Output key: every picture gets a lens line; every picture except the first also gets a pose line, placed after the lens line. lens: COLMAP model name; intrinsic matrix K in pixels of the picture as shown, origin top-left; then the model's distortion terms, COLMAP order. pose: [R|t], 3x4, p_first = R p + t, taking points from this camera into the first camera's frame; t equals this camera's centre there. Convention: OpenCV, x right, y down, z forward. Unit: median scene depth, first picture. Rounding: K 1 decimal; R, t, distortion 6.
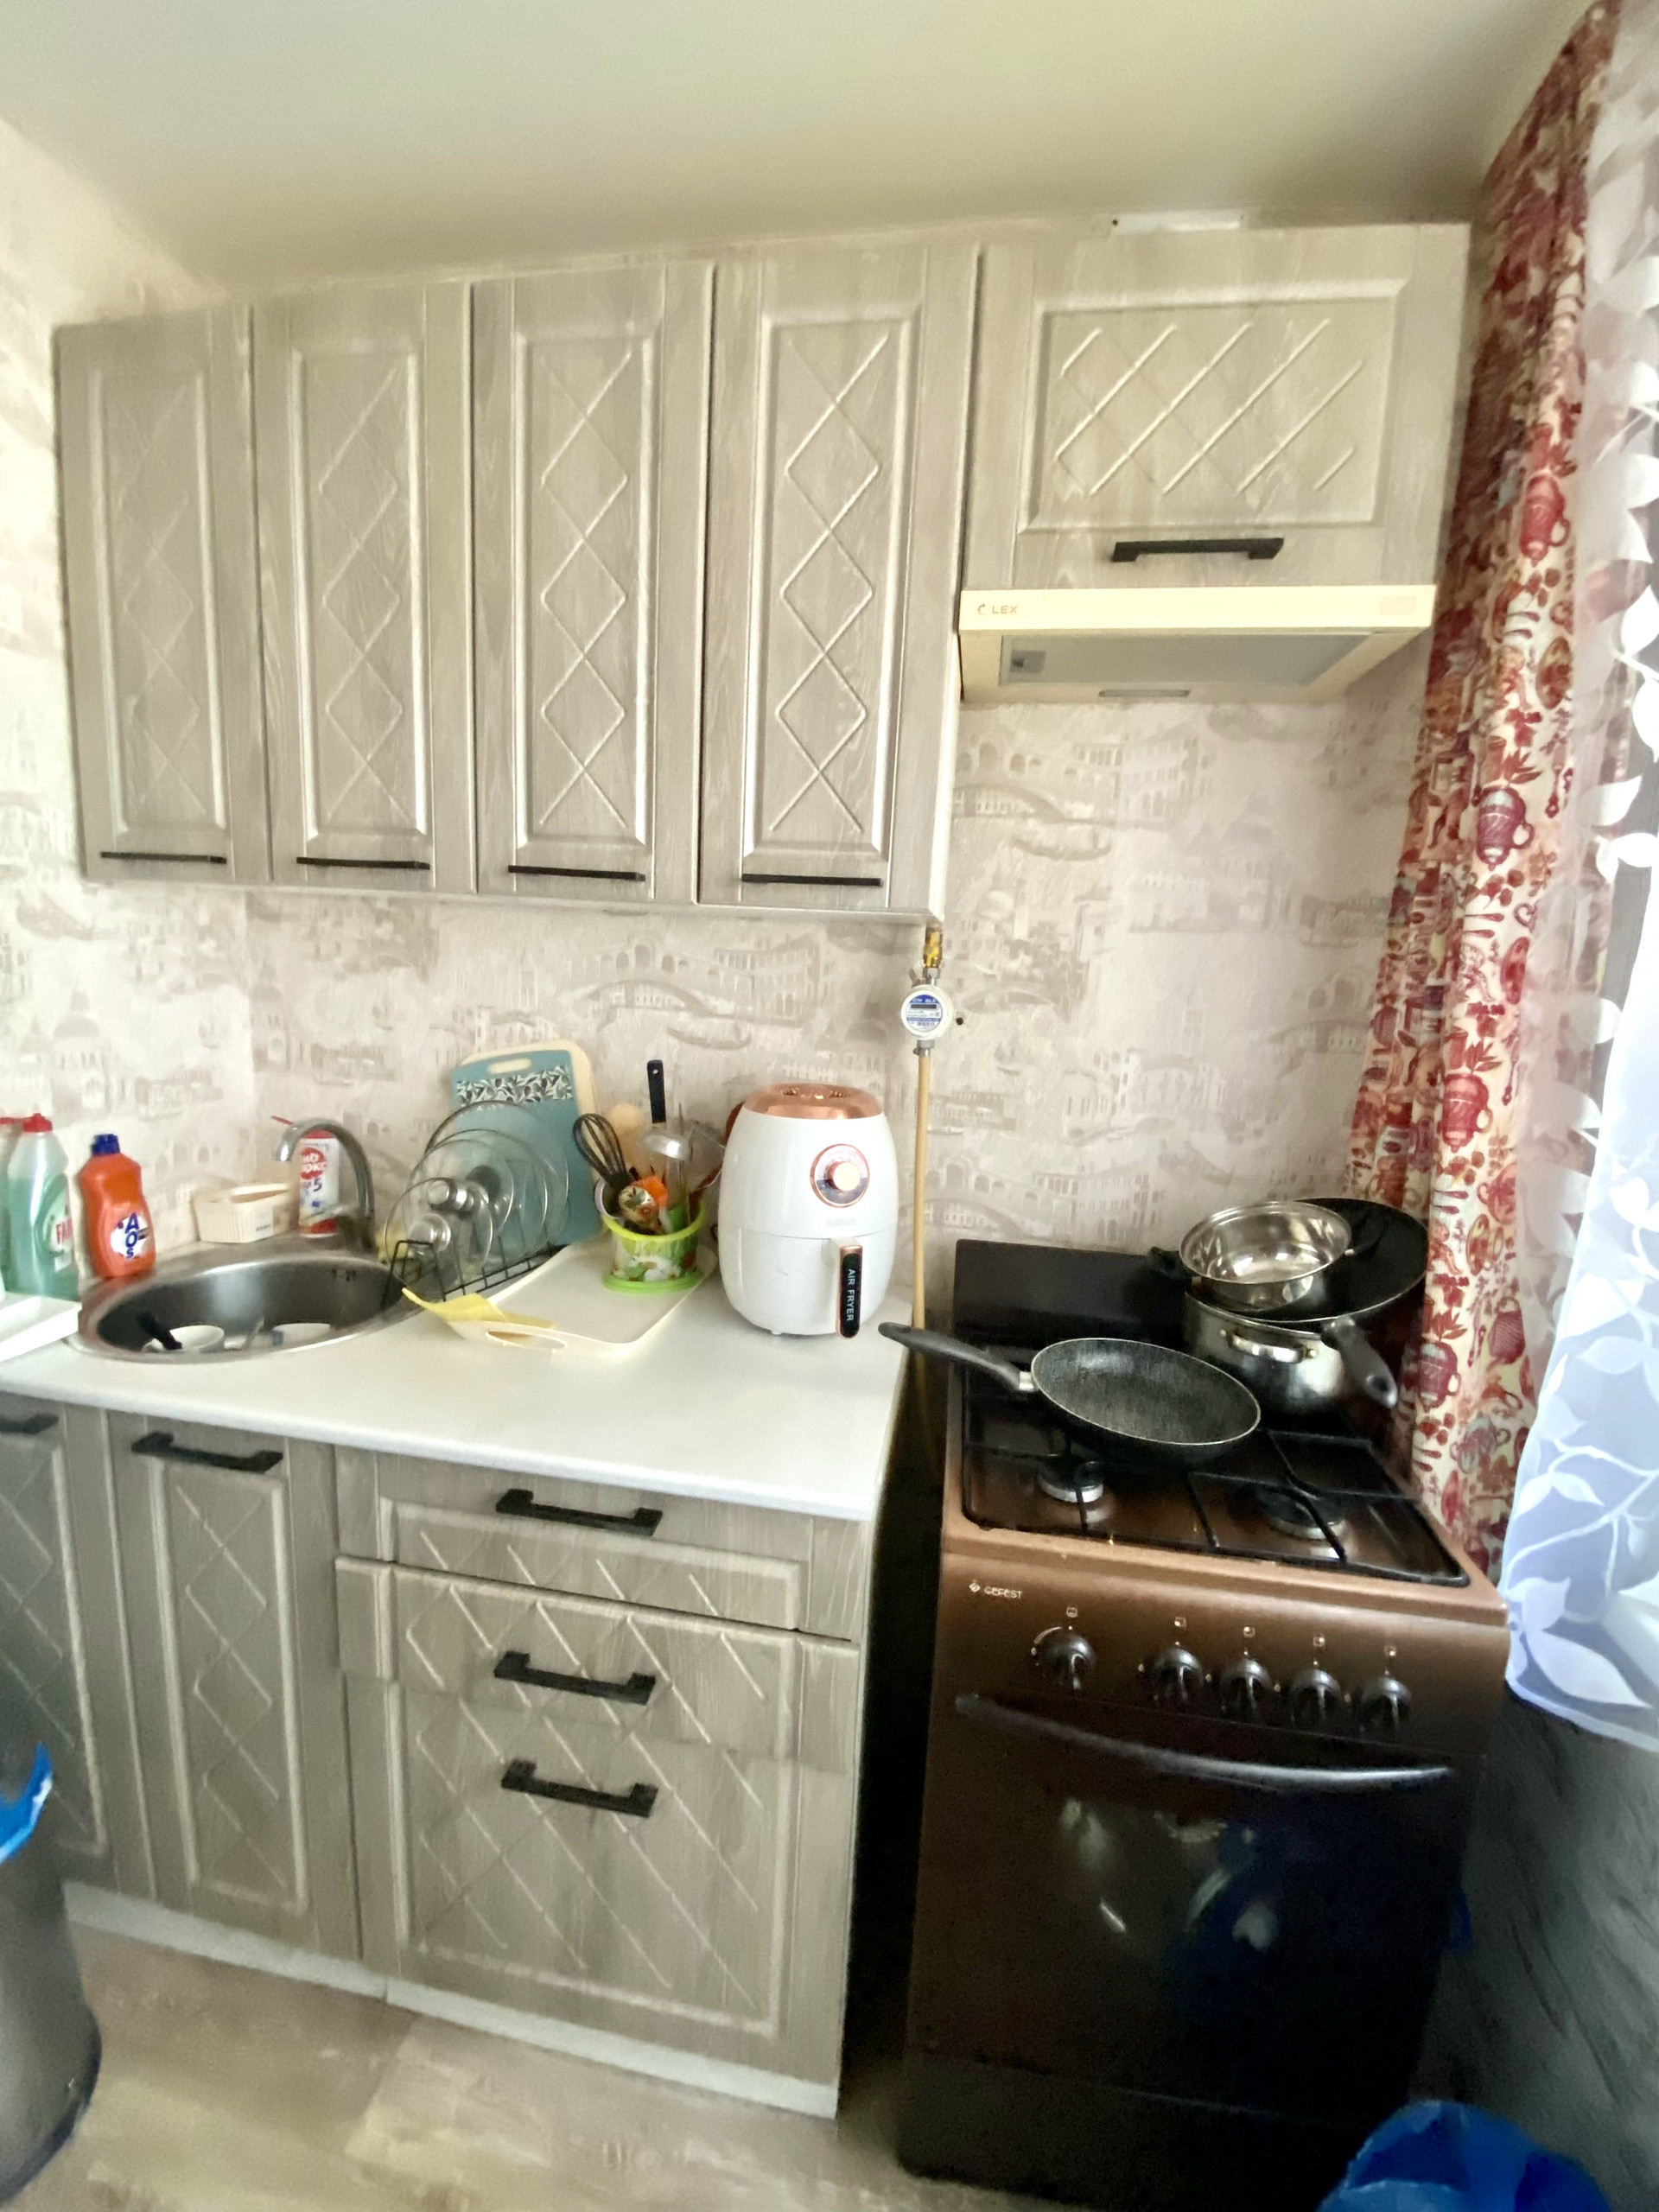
lens RADIAL K [[886.2, 0, 829.5], [0, 886.2, 1106.0], [0, 0, 1]] dist [0.048444, -0.030565]
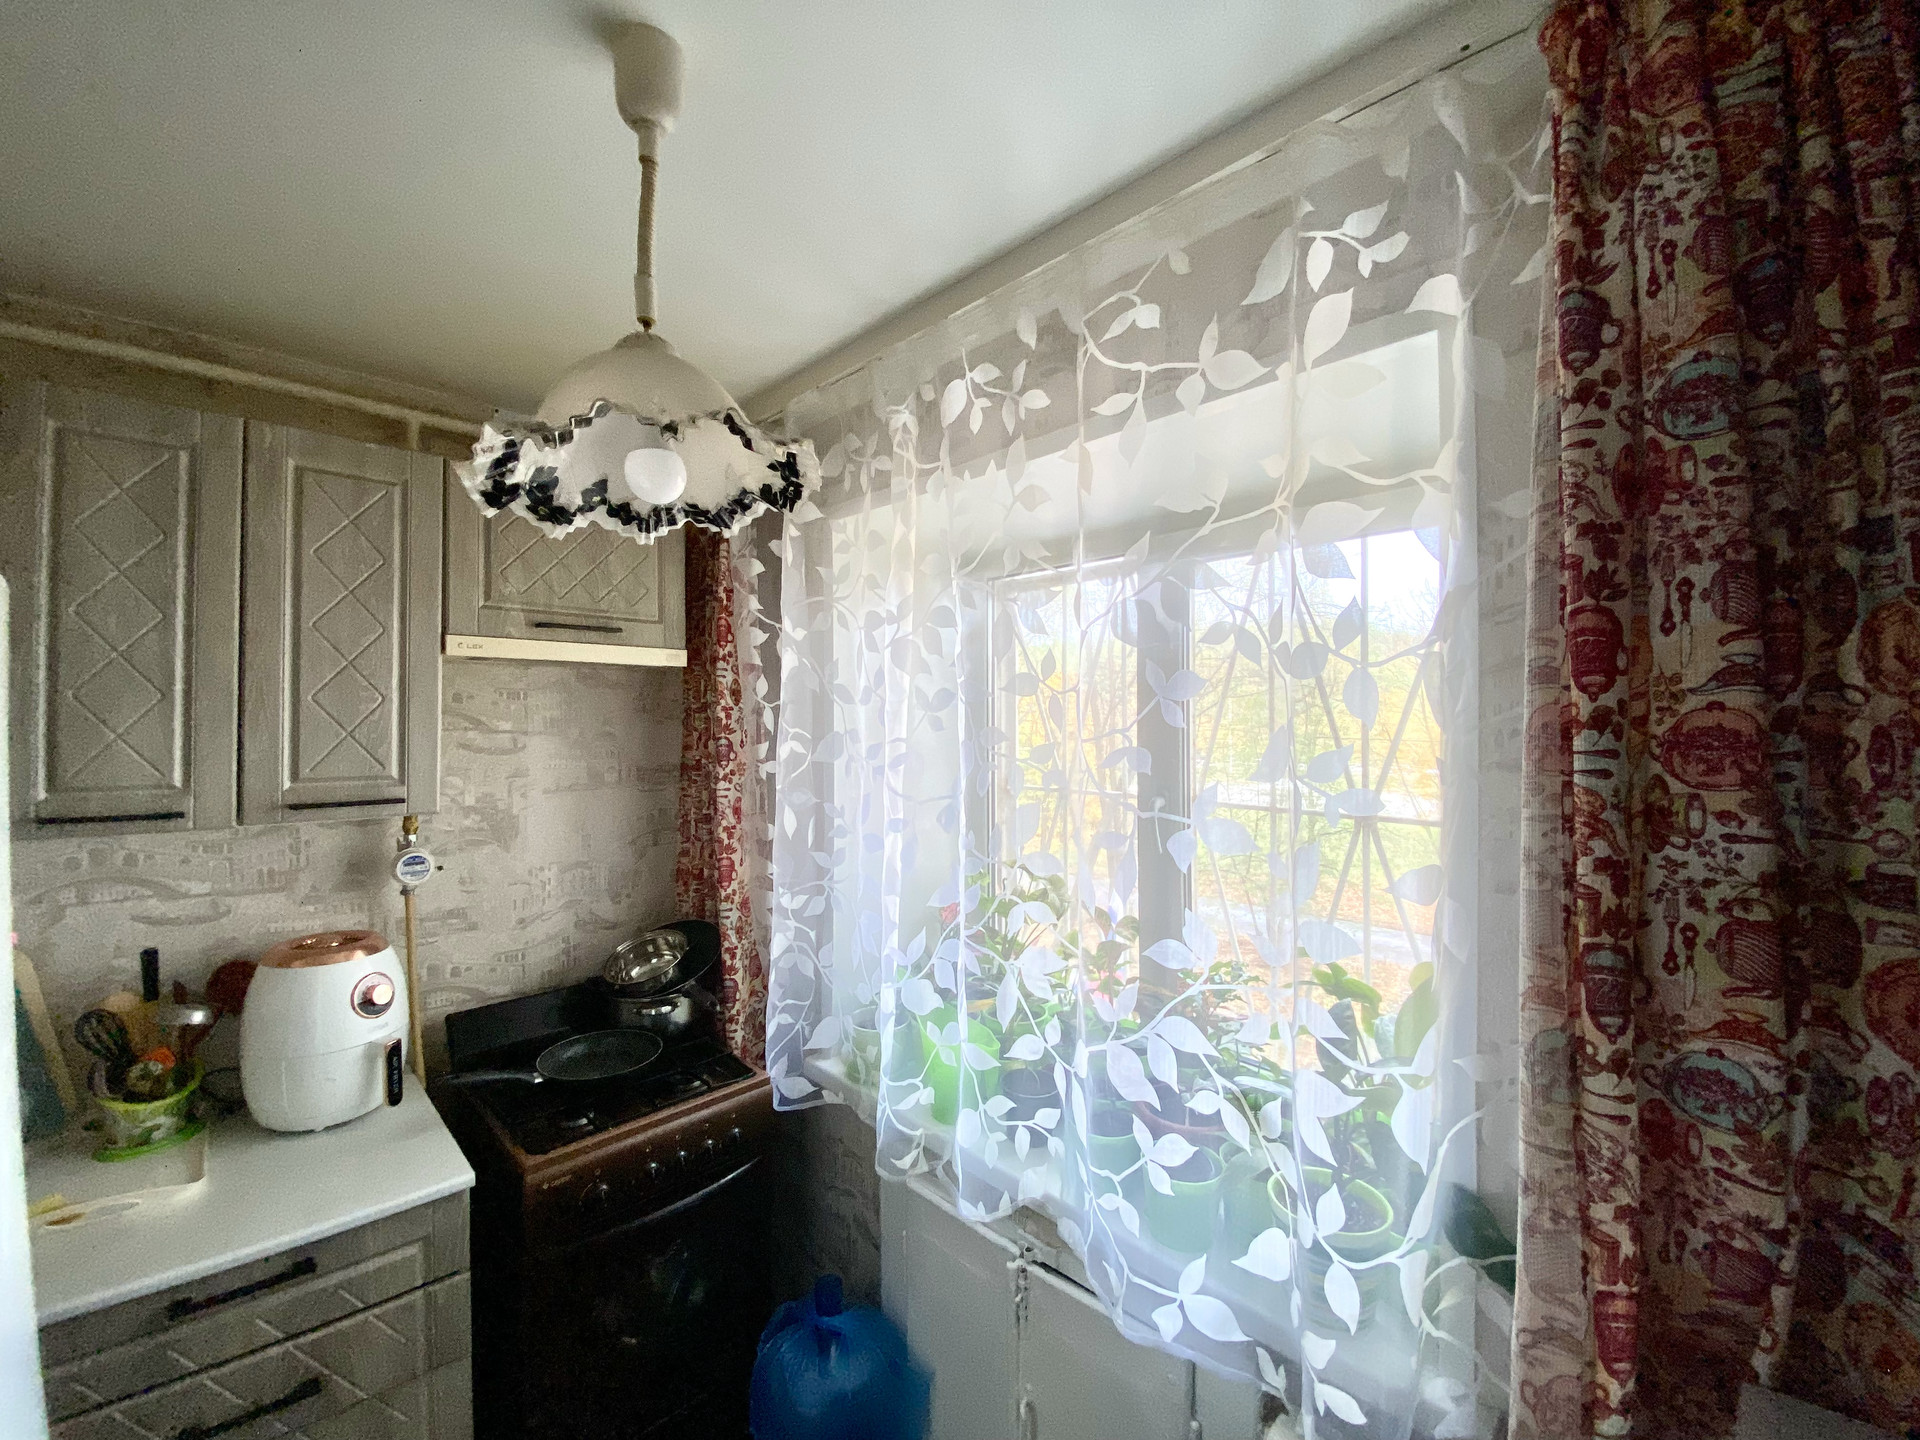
lens RADIAL K [[767.5, 0, 1002.9], [0, 767.5, 719.4], [0, 0, 1]] dist [0.001683, -0.012610]
pose [[0.540123, -0.036868, 0.840778, -0.505696], [0.147542, 0.987716, -0.051471, -0.164872], [-0.828552, 0.151850, 0.538927, -0.644293]]
